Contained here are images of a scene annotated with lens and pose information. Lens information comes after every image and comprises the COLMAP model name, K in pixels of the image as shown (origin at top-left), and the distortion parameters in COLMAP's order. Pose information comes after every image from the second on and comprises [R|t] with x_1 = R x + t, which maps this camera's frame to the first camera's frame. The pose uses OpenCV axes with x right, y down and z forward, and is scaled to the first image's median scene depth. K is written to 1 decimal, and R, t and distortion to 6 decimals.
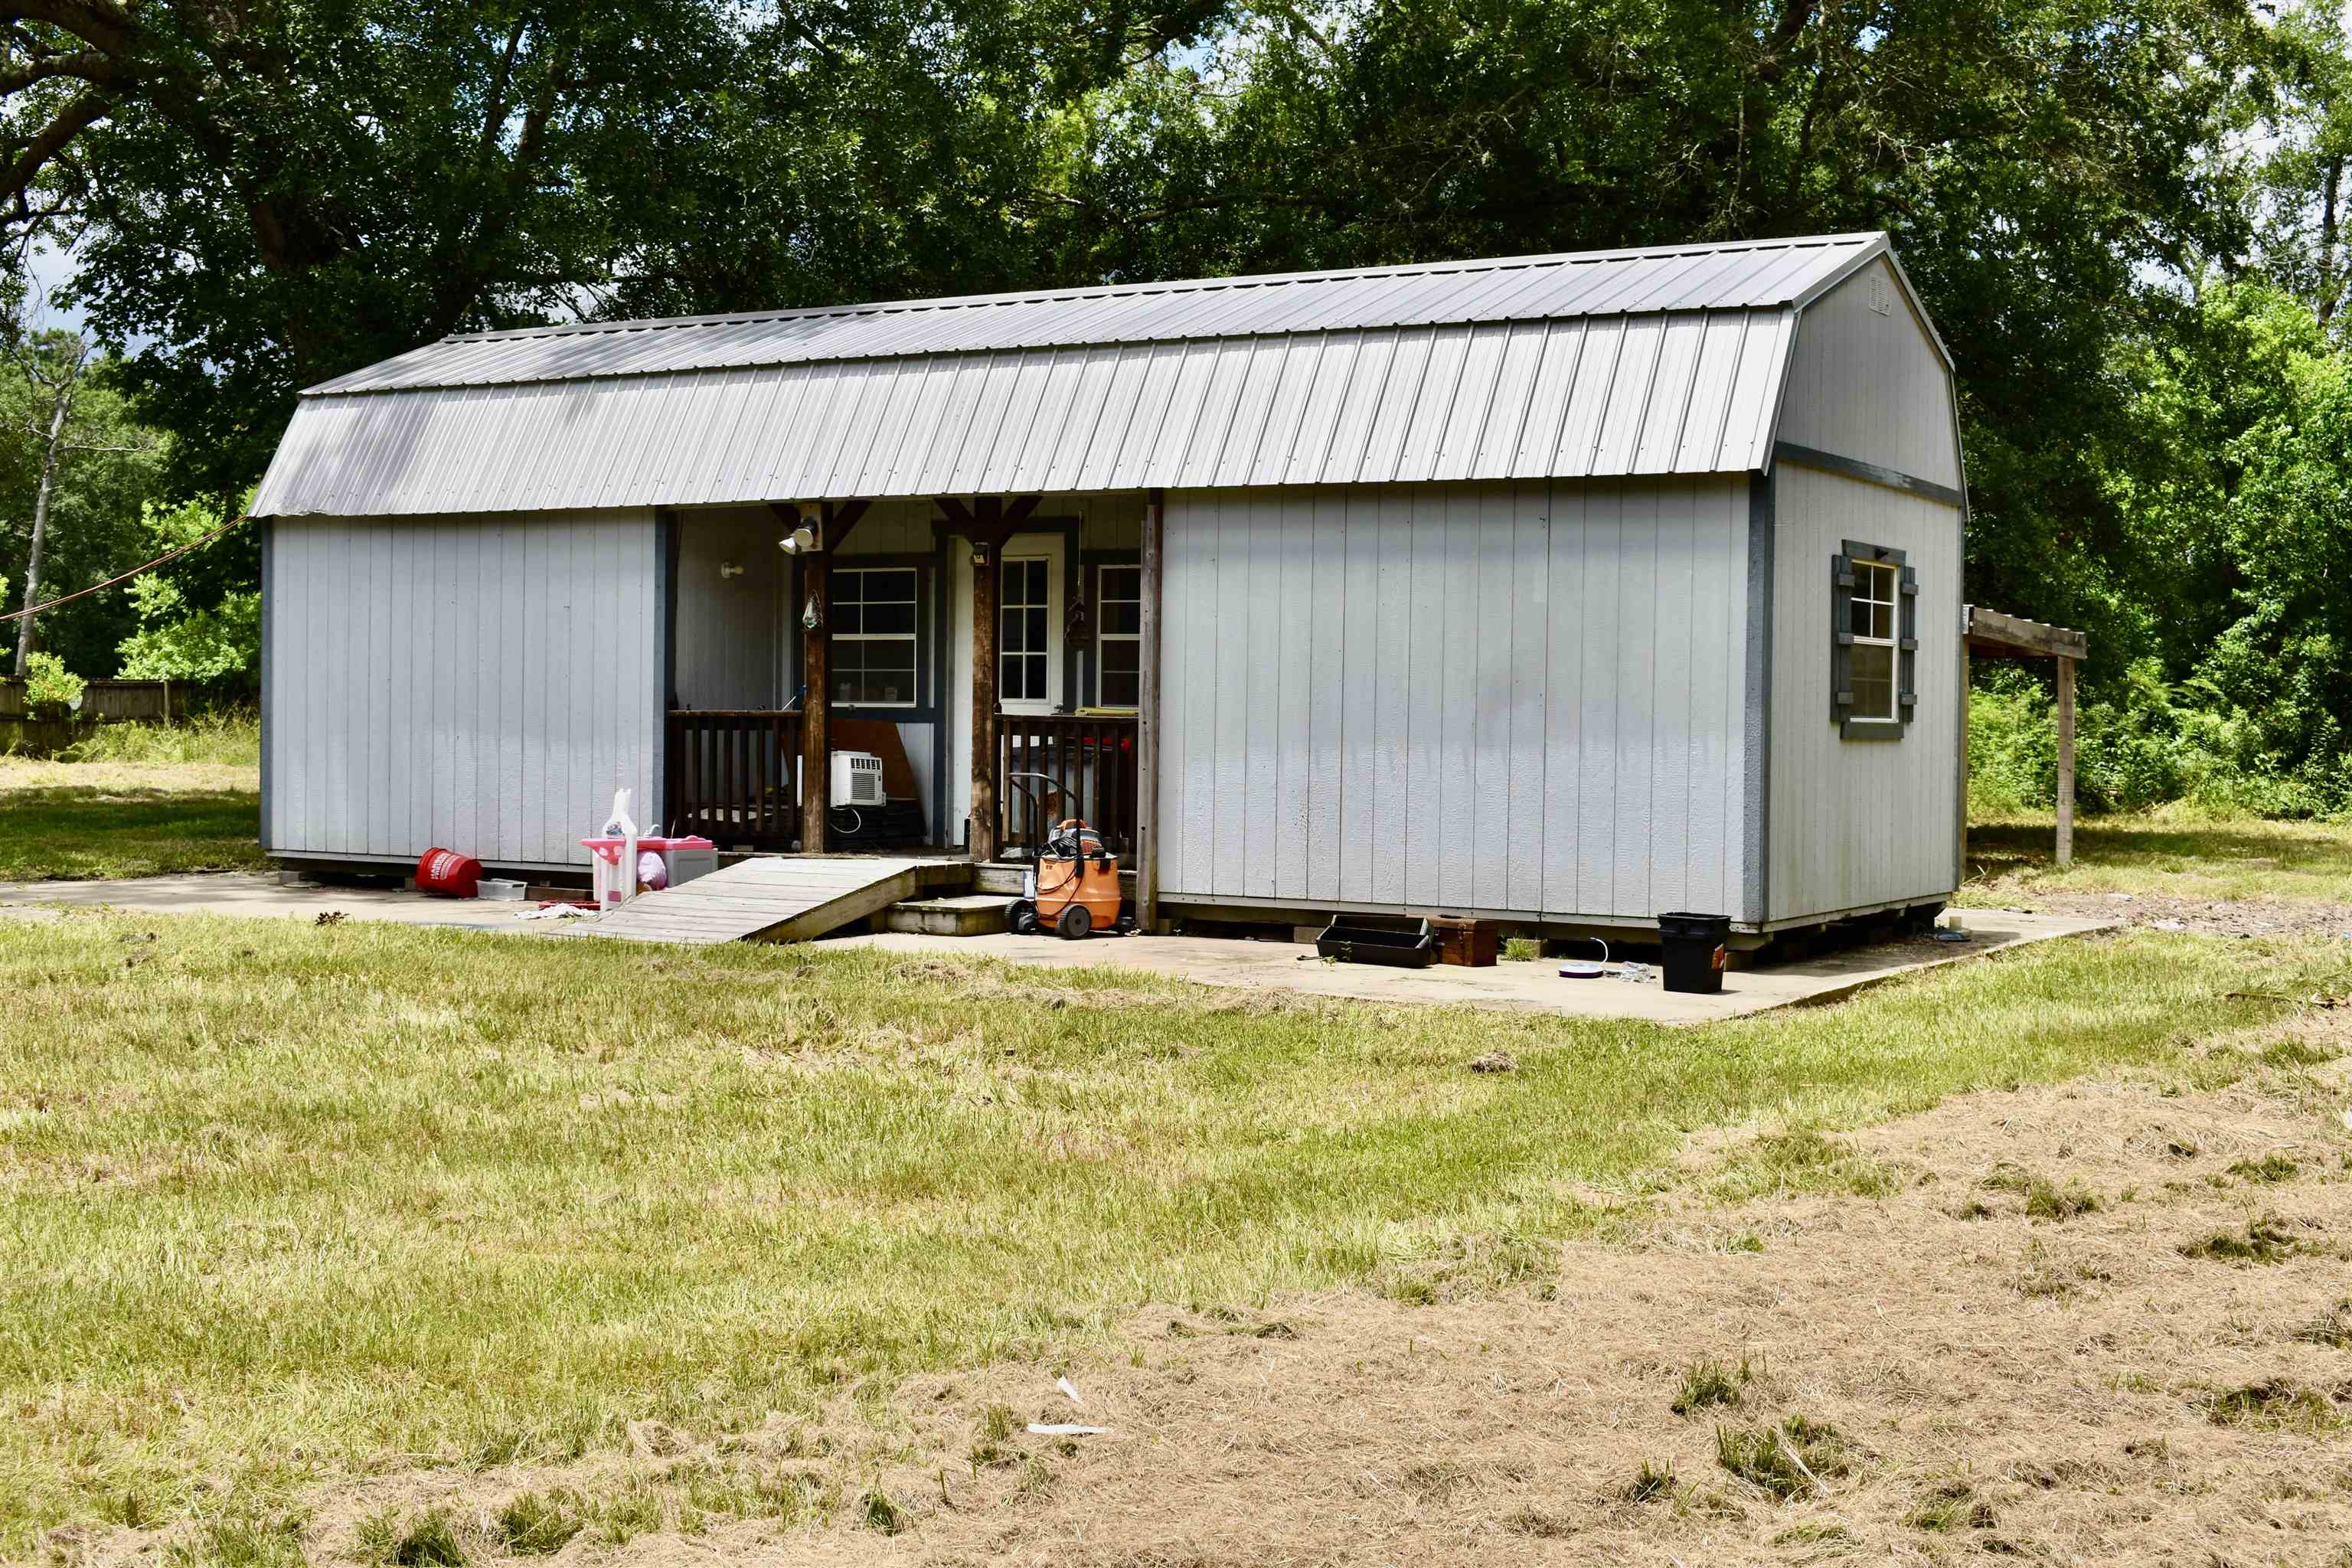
lens RADIAL K [[3006.8, 0, 1176.0], [0, 3006.8, 784.0], [0, 0, 1]] dist [0.025843, 0.018902]
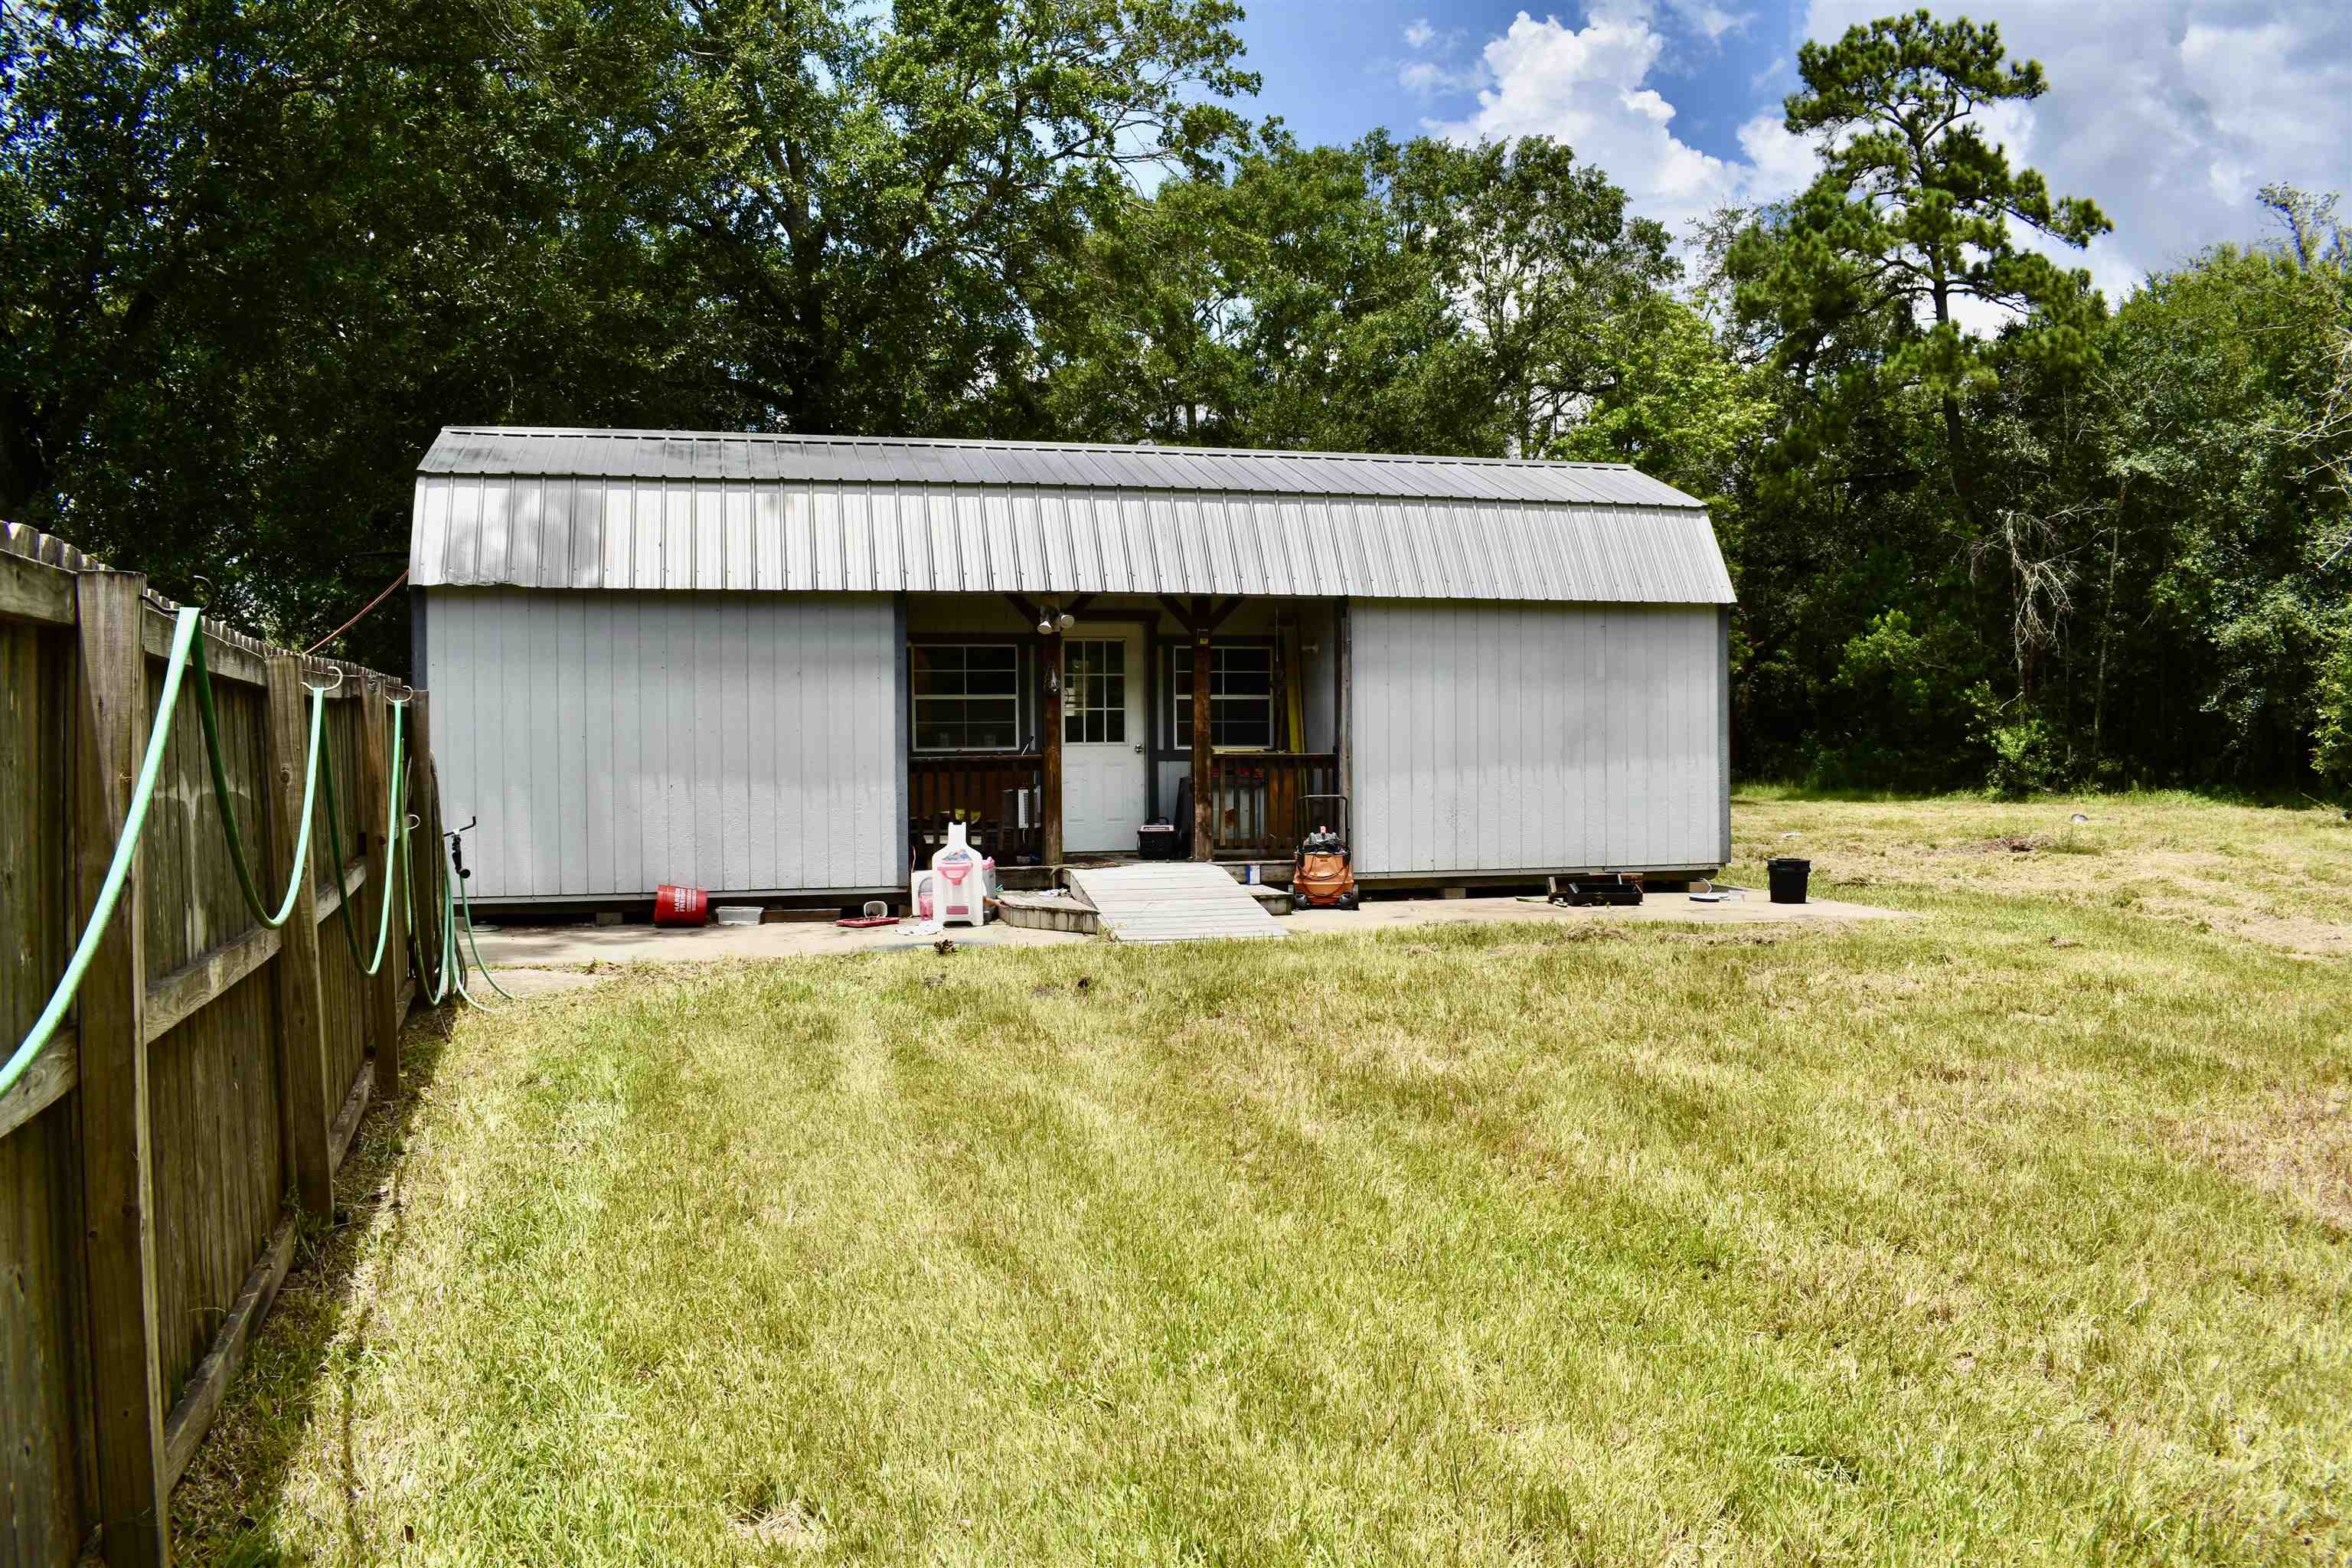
lens RADIAL K [[1892.6, 0, 1184.6], [0, 1892.6, 790.3], [0, 0, 1]] dist [-0.067343, -0.000378]
pose [[0.688213, -0.035621, 0.724633, -0.650757], [0.036253, 0.999235, 0.014689, -0.017983], [-0.724602, 0.016160, 0.688978, 0.384799]]
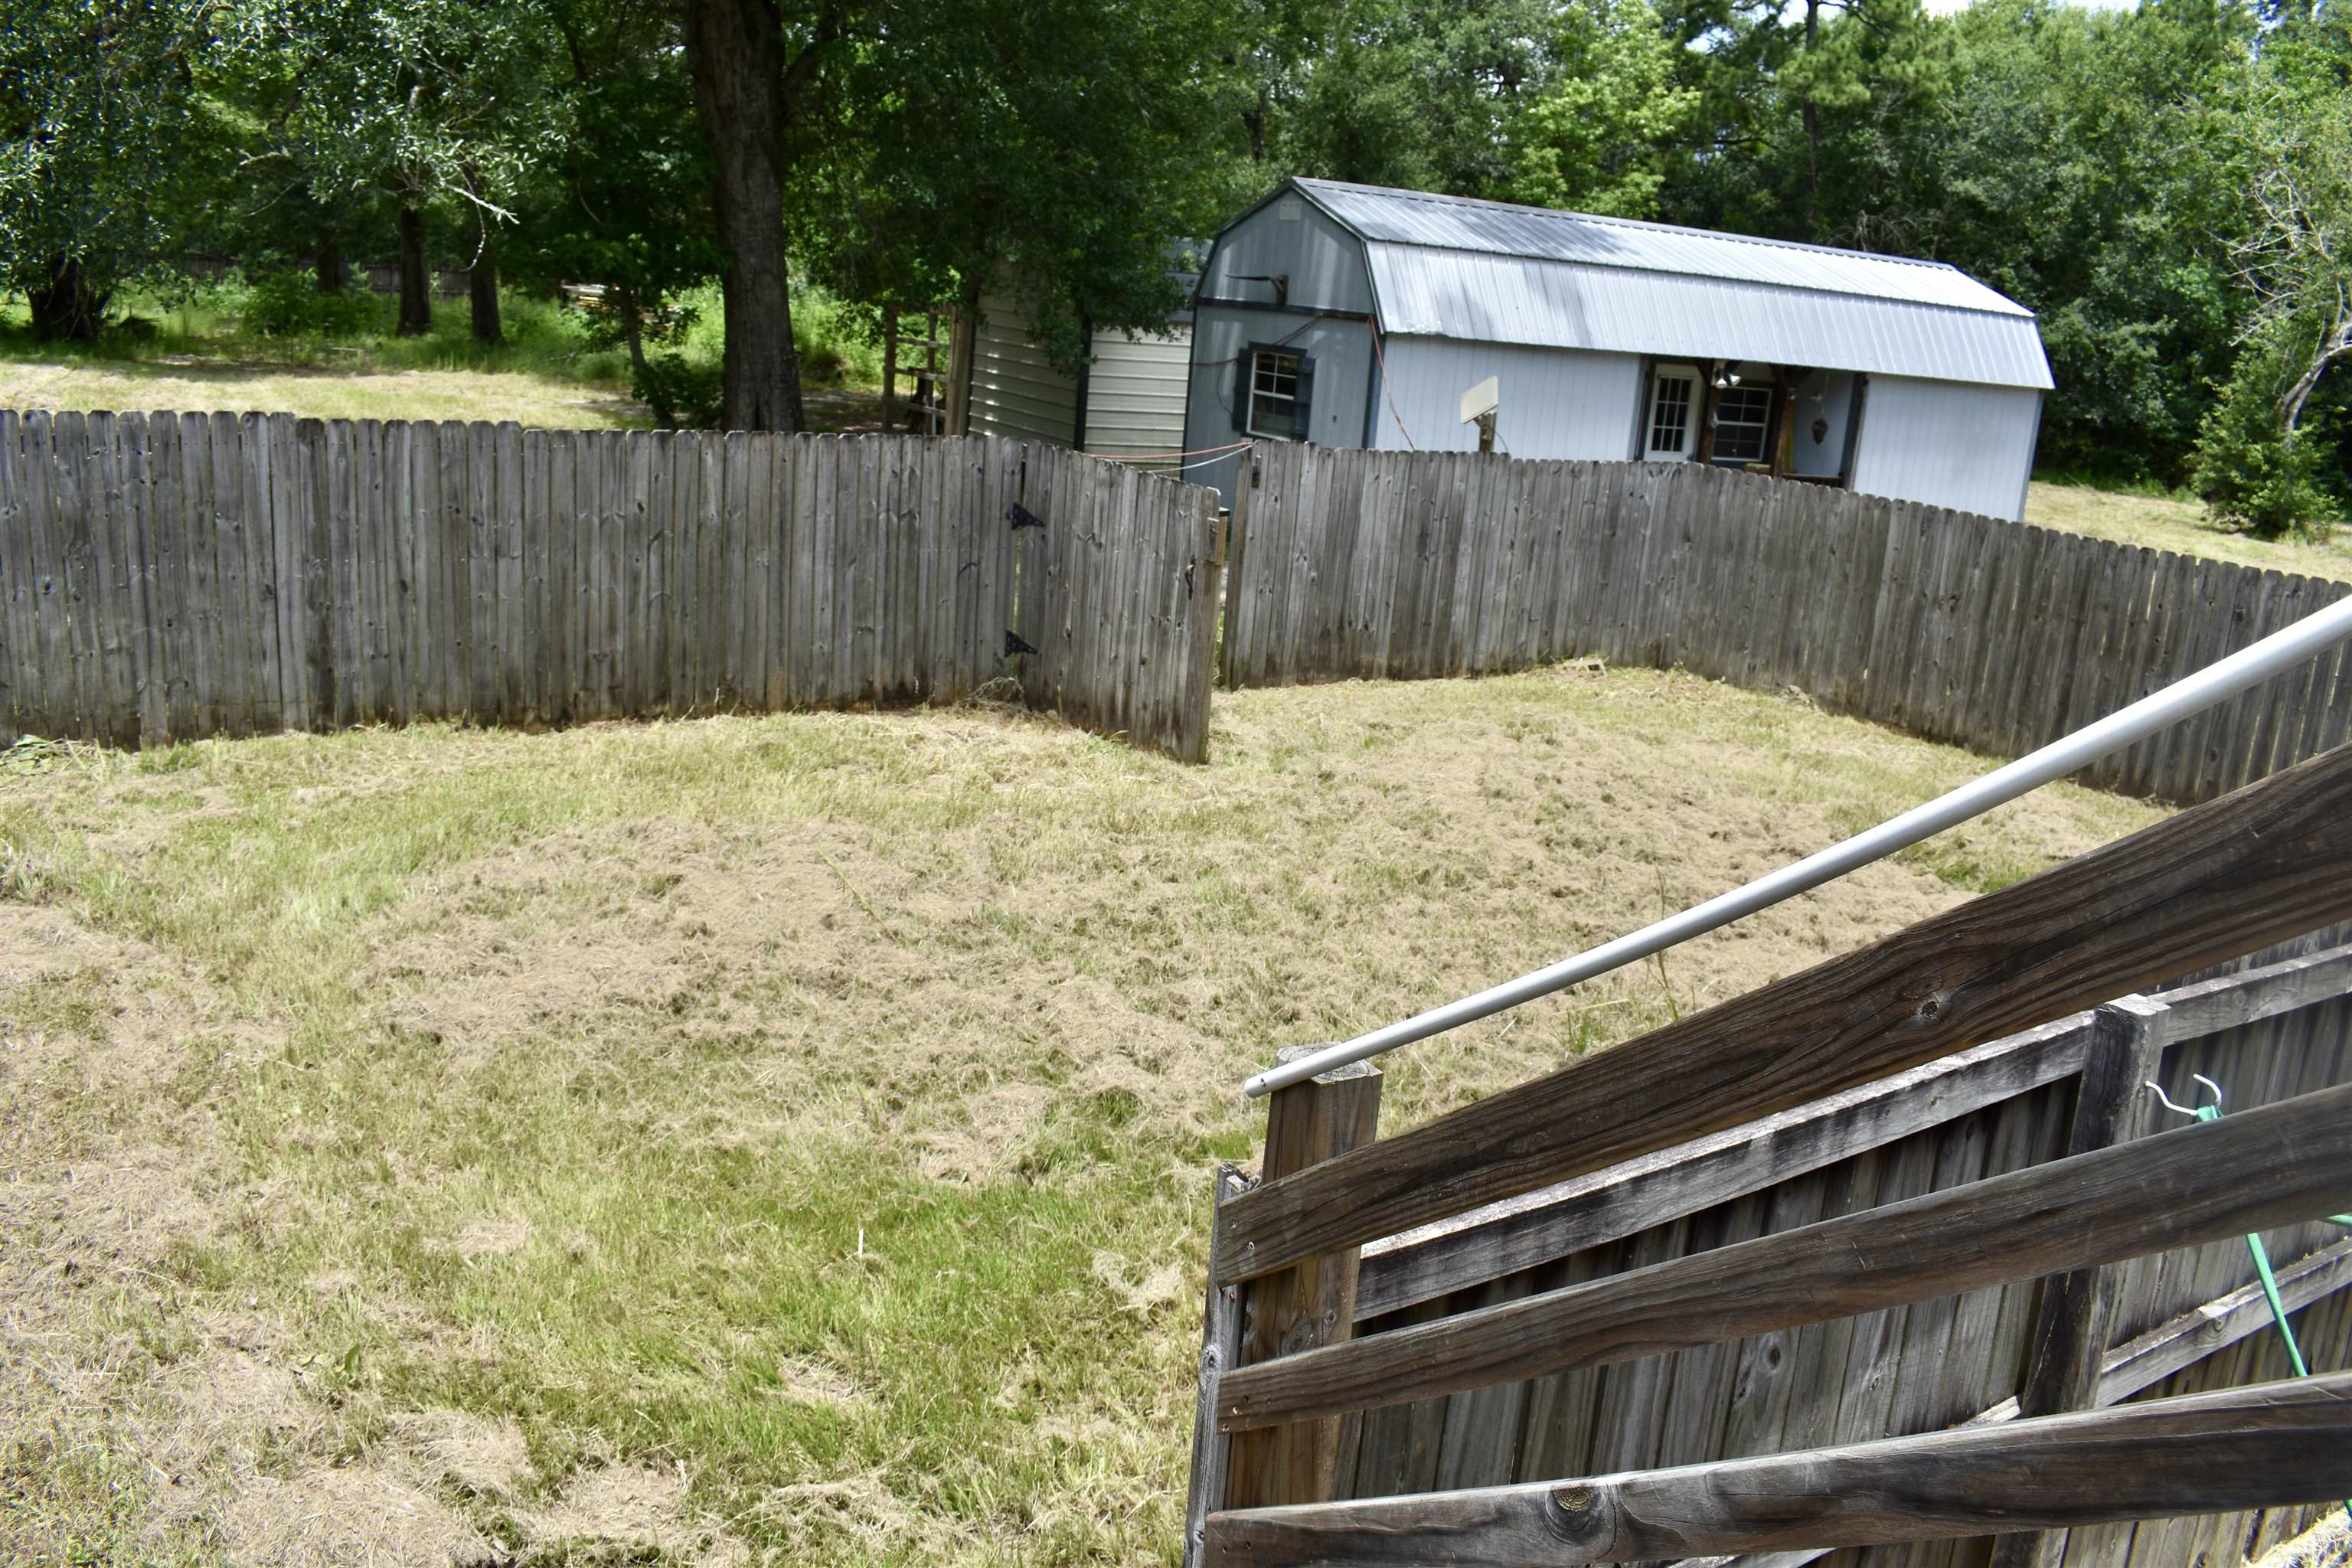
lens RADIAL K [[1831.8, 0, 1184.5], [0, 1831.8, 772.4], [0, 0, 1]] dist [-0.096057, 0.015244]
pose [[0.506597, -0.192651, 0.840384, -1.223318], [-0.053223, 0.965870, 0.253501, -0.107656], [-0.860539, -0.173151, 0.479054, 0.680288]]
